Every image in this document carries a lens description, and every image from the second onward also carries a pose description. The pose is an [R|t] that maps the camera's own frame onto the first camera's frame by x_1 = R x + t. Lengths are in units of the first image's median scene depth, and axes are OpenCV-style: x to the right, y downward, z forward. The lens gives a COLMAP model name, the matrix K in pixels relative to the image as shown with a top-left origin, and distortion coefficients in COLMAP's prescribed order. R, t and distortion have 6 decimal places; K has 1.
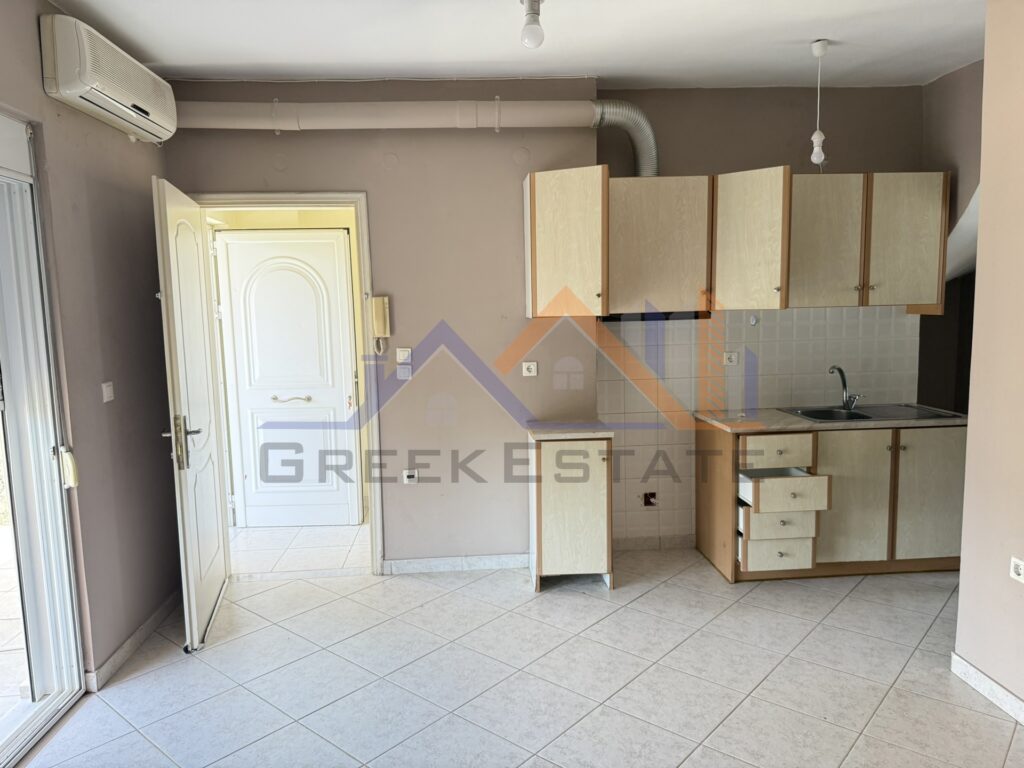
lens RADIAL K [[730.3, 0, 512.0], [0, 730.3, 384.0], [0, 0, 1]] dist [0.078401, -0.106306]
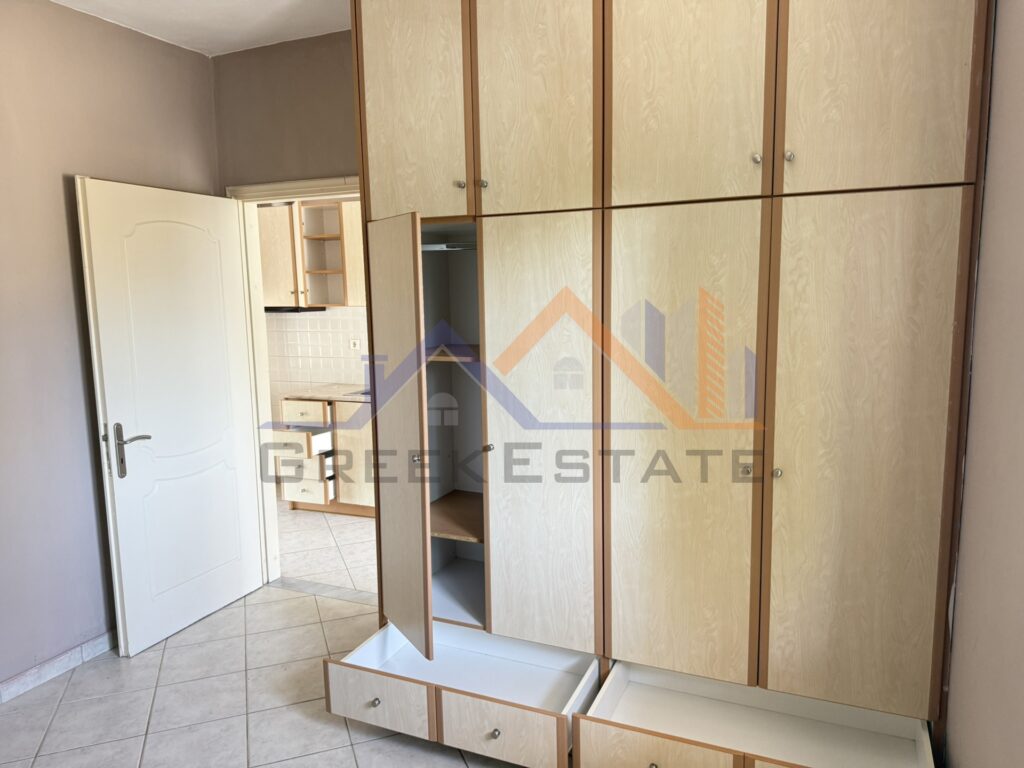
lens RADIAL K [[743.4, 0, 515.9], [0, 743.4, 389.3], [0, 0, 1]] dist [0.121664, -0.169604]
pose [[0.878600, 0.073342, -0.471893, 1.284755], [-0.065154, 0.997306, 0.033695, -0.021221], [0.473093, 0.001142, 0.881012, -0.013780]]
